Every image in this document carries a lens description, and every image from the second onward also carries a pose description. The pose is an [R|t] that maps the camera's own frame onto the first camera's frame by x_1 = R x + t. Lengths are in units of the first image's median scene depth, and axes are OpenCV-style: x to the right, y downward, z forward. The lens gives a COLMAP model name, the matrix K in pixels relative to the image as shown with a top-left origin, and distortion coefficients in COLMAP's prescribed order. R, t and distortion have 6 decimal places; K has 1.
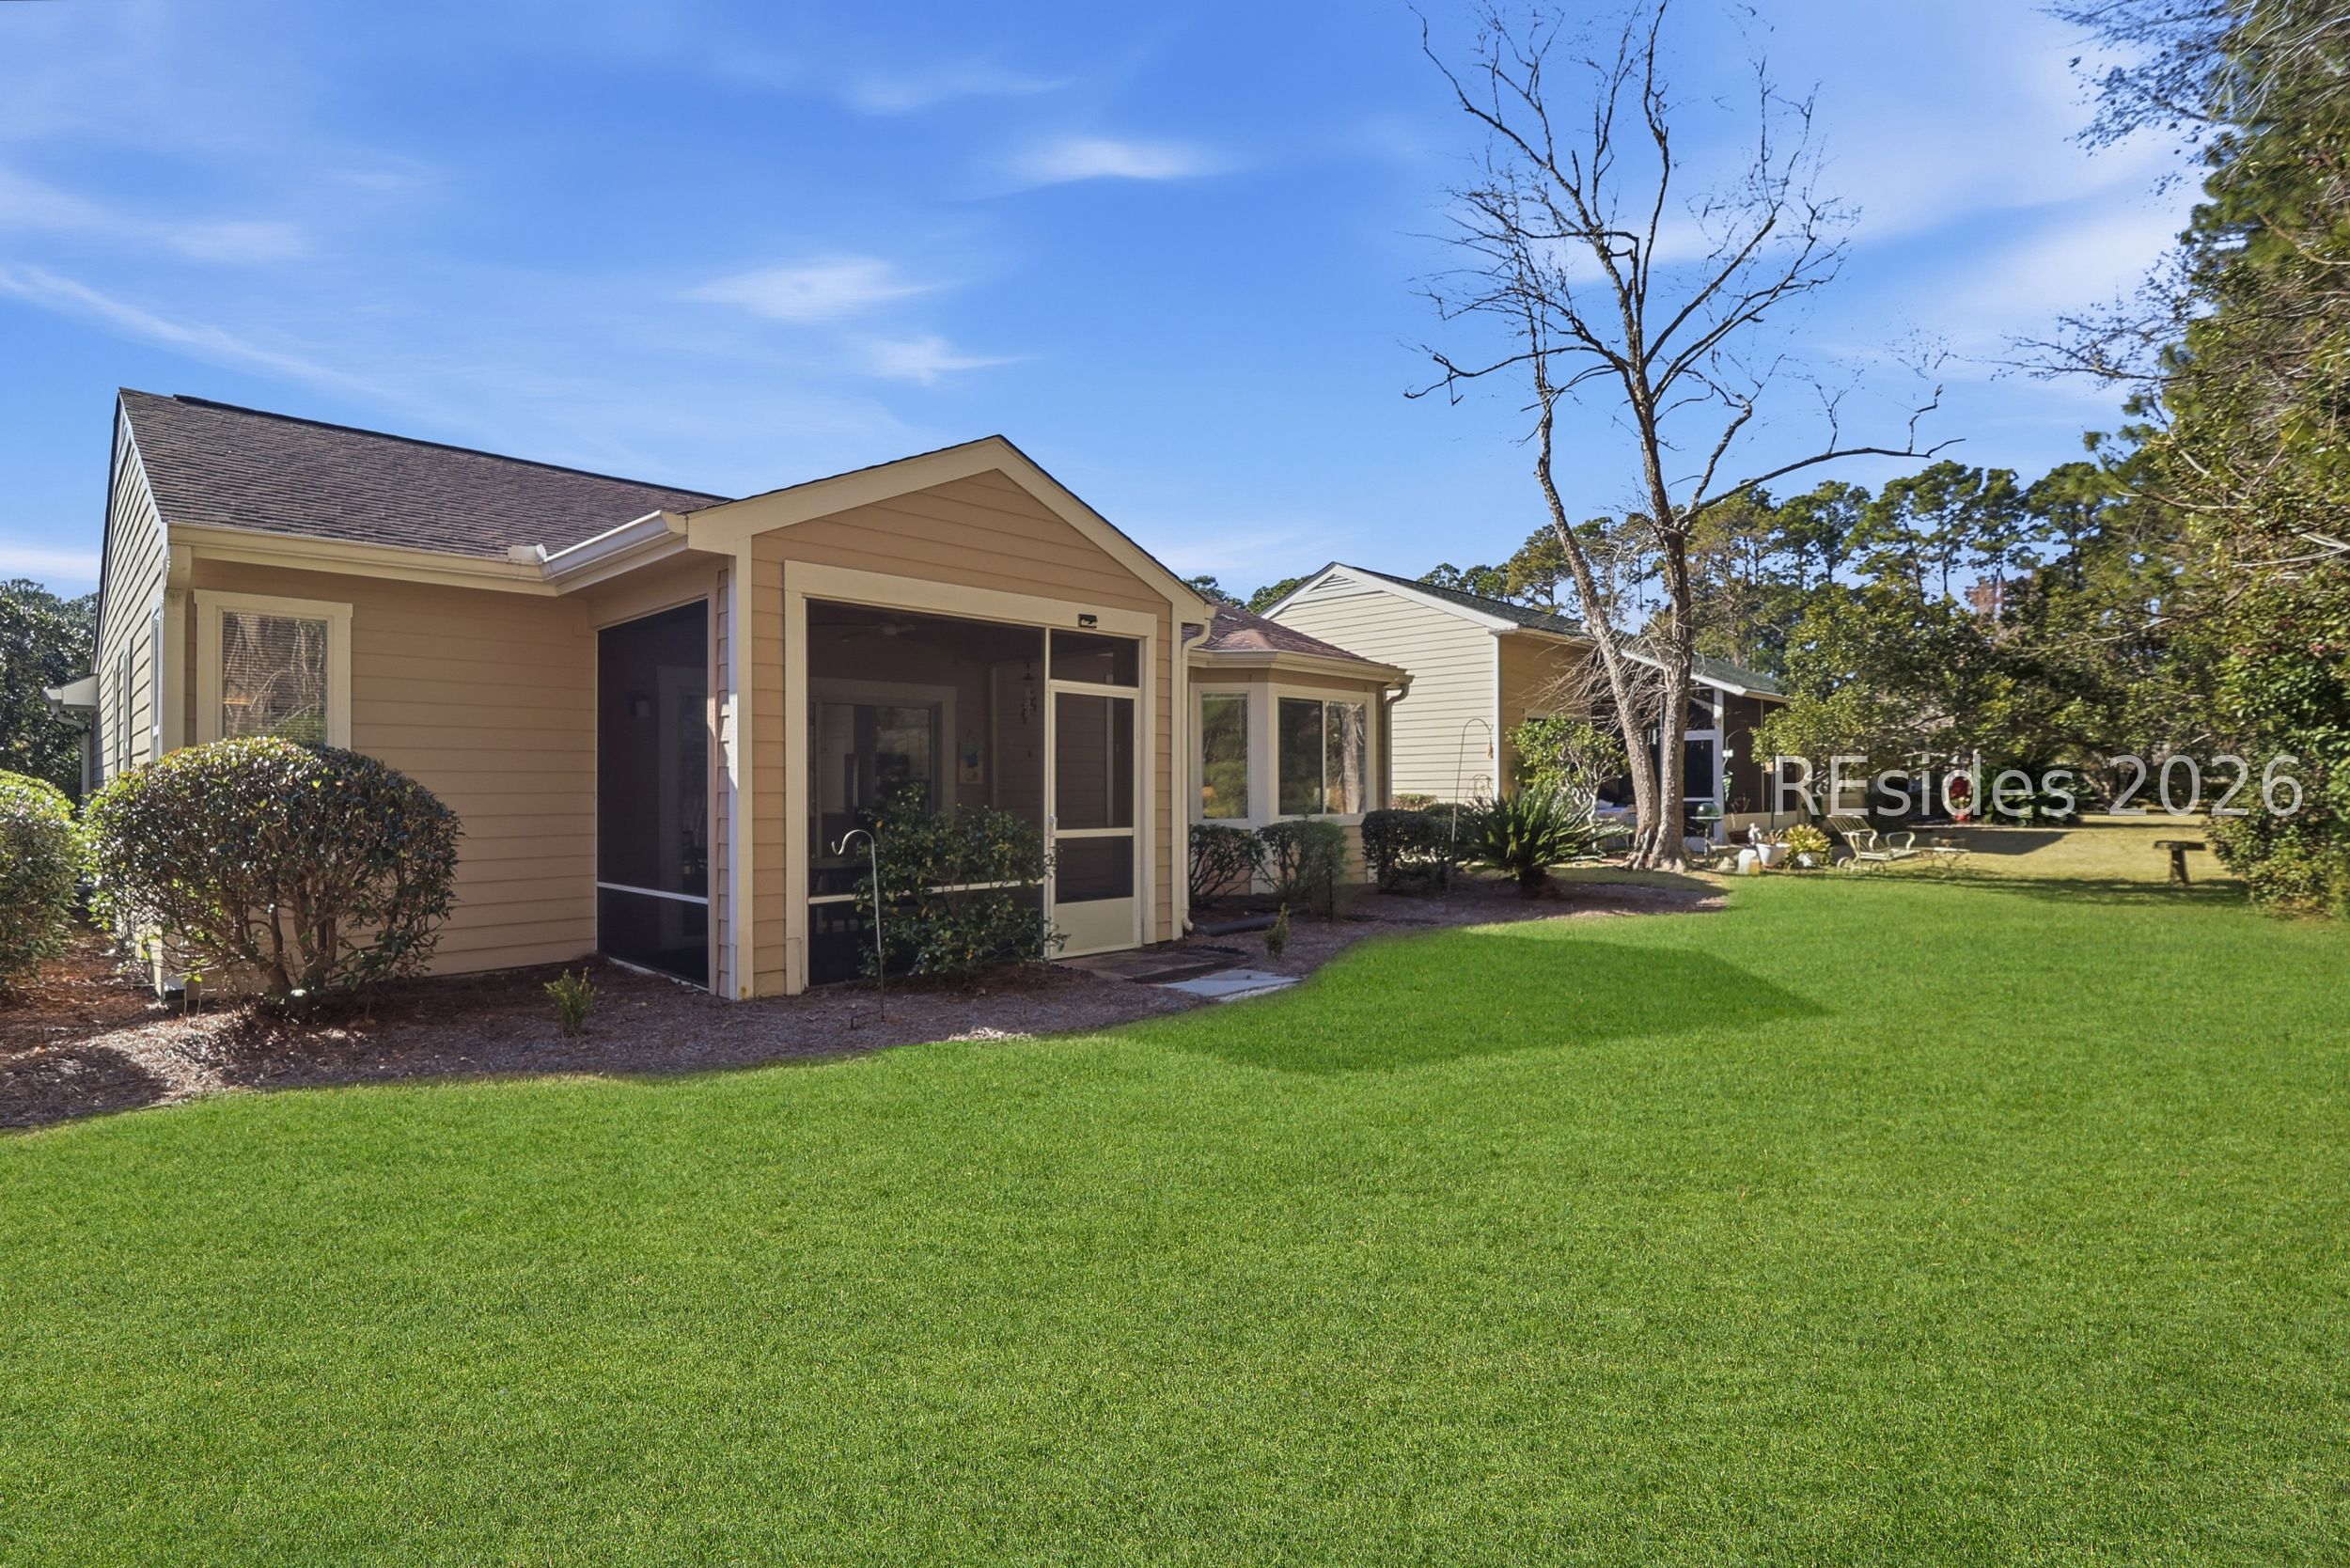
lens RADIAL K [[1104.6, 0, 1161.8], [0, 1104.6, 786.2], [0, 0, 1]] dist [-0.005639, -0.007818]
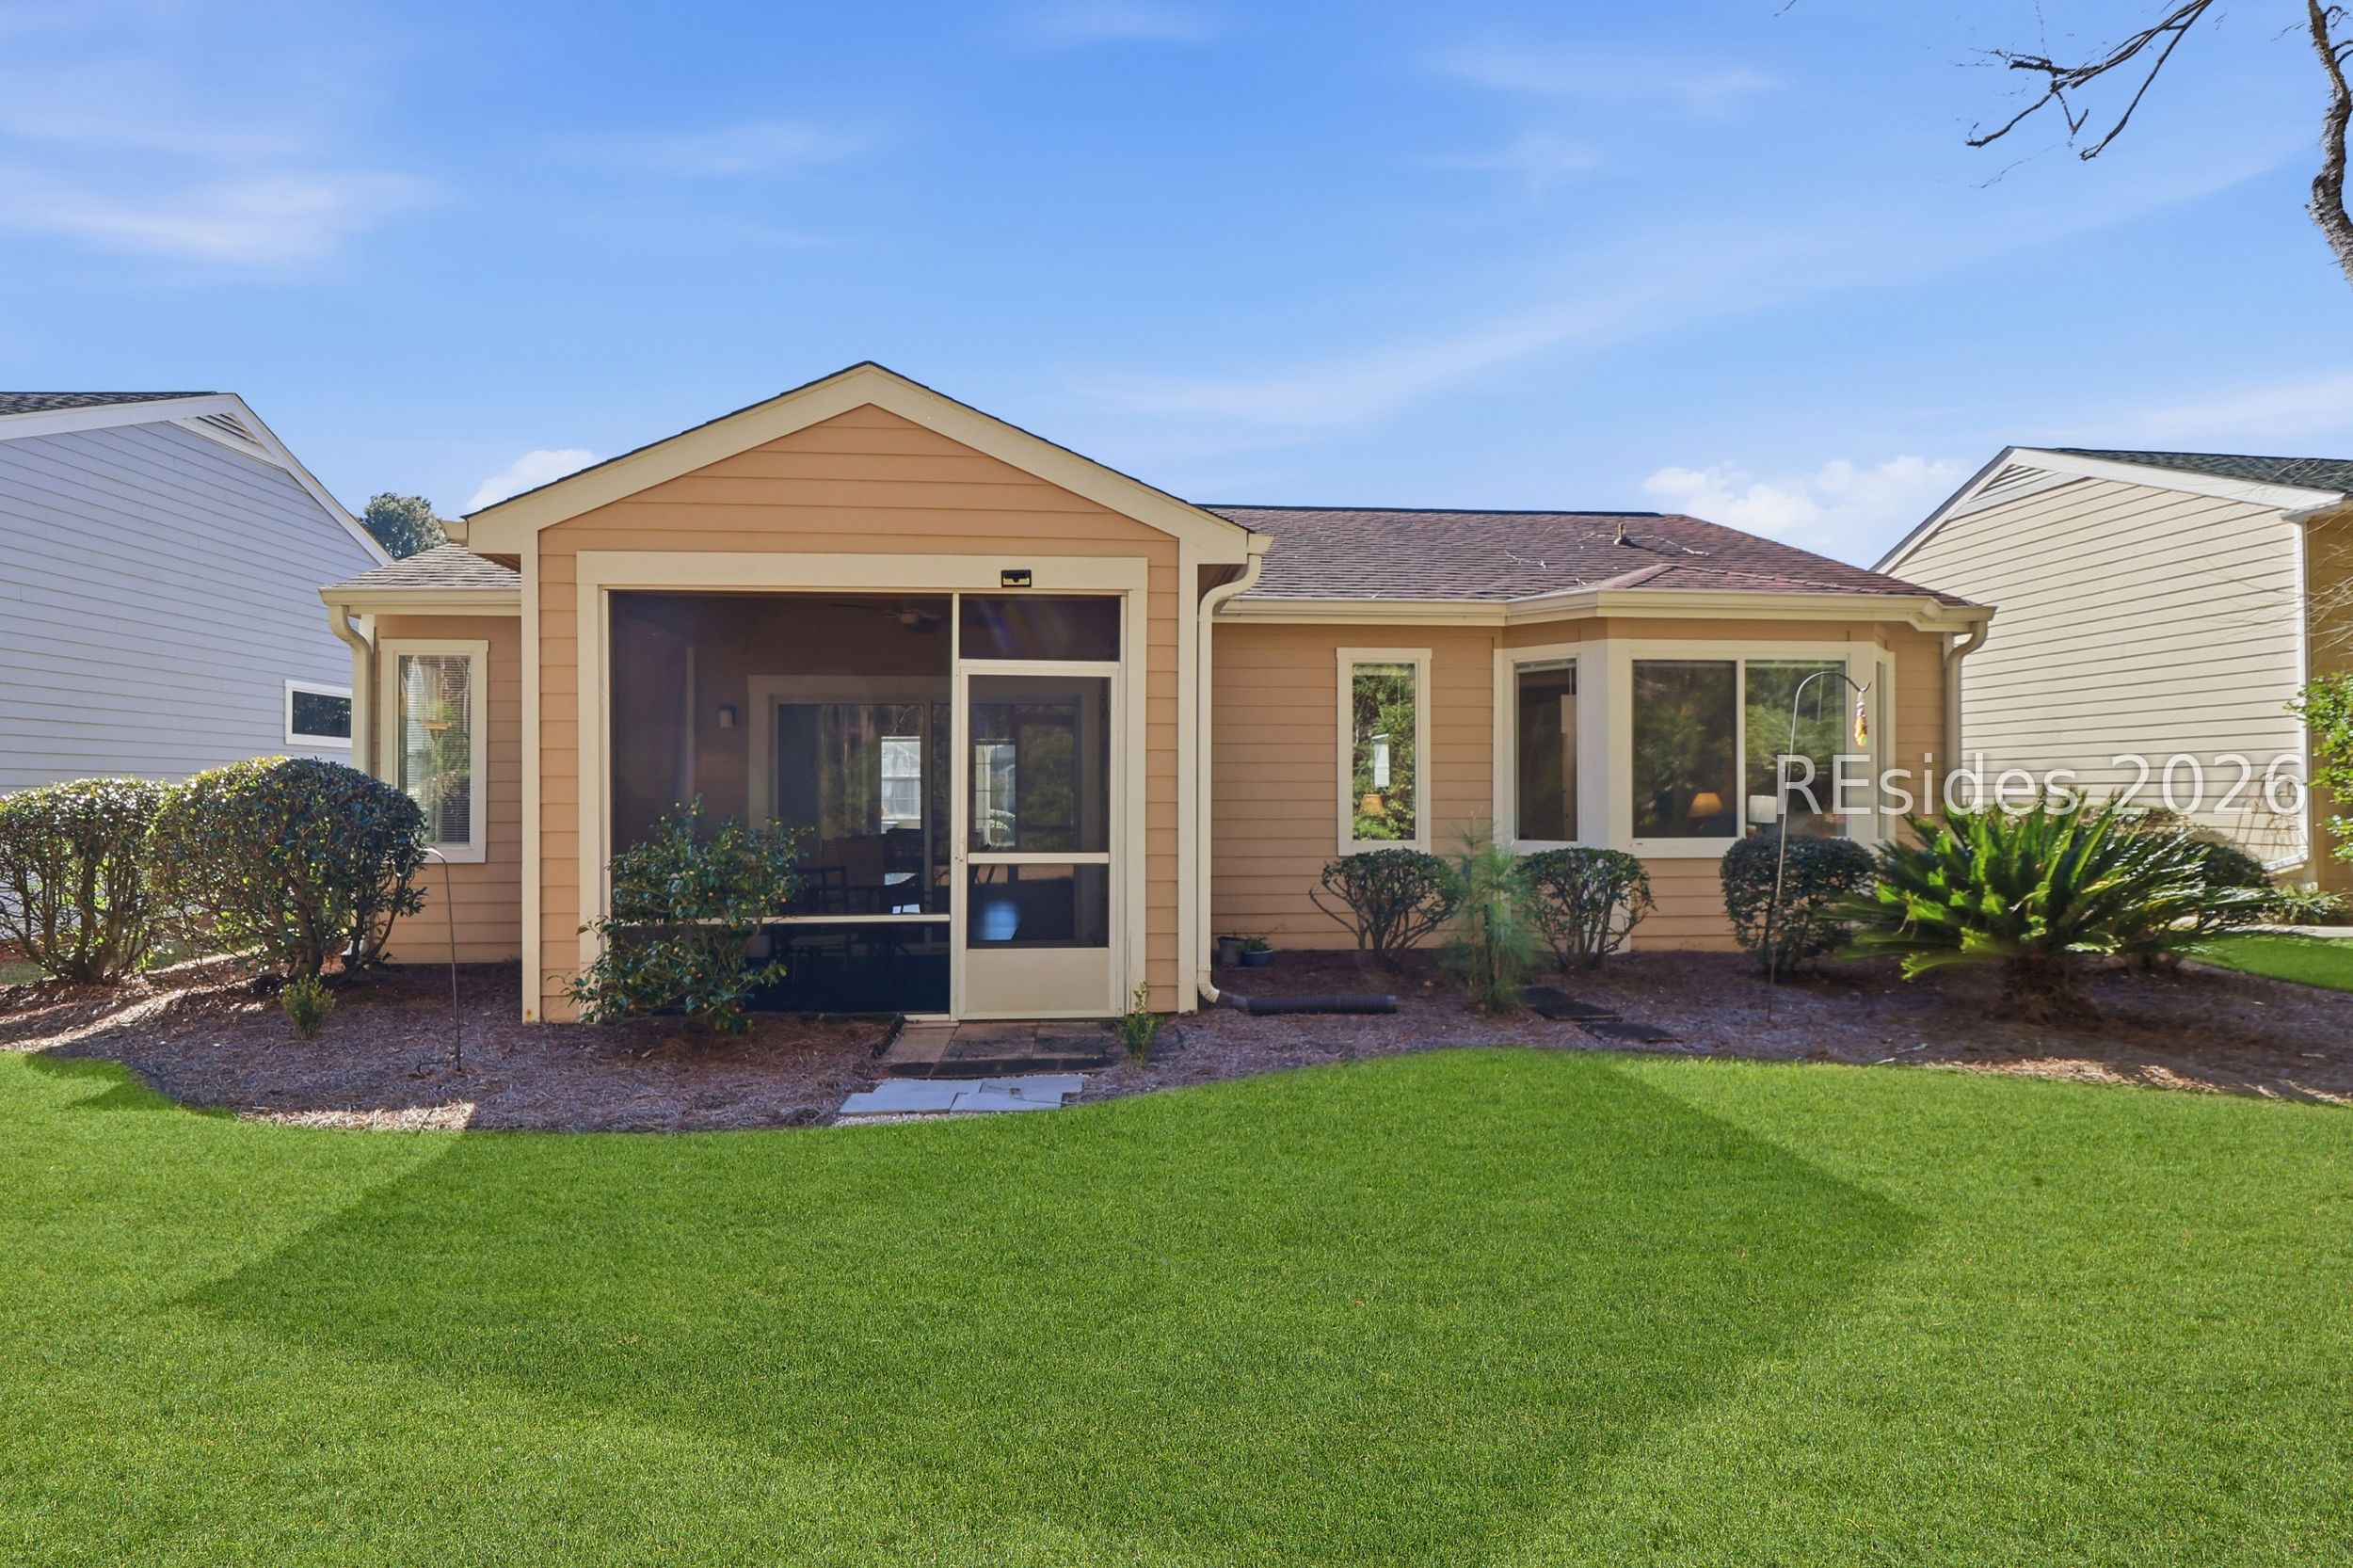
lens RADIAL K [[1106.0, 0, 1184.6], [0, 1106.0, 783.8], [0, 0, 1]] dist [-0.005639, -0.007818]
pose [[0.766695, -0.003553, -0.642001, 0.481323], [0.001057, 0.999990, -0.004272, -0.004689], [0.642010, 0.002597, 0.766692, 0.466782]]
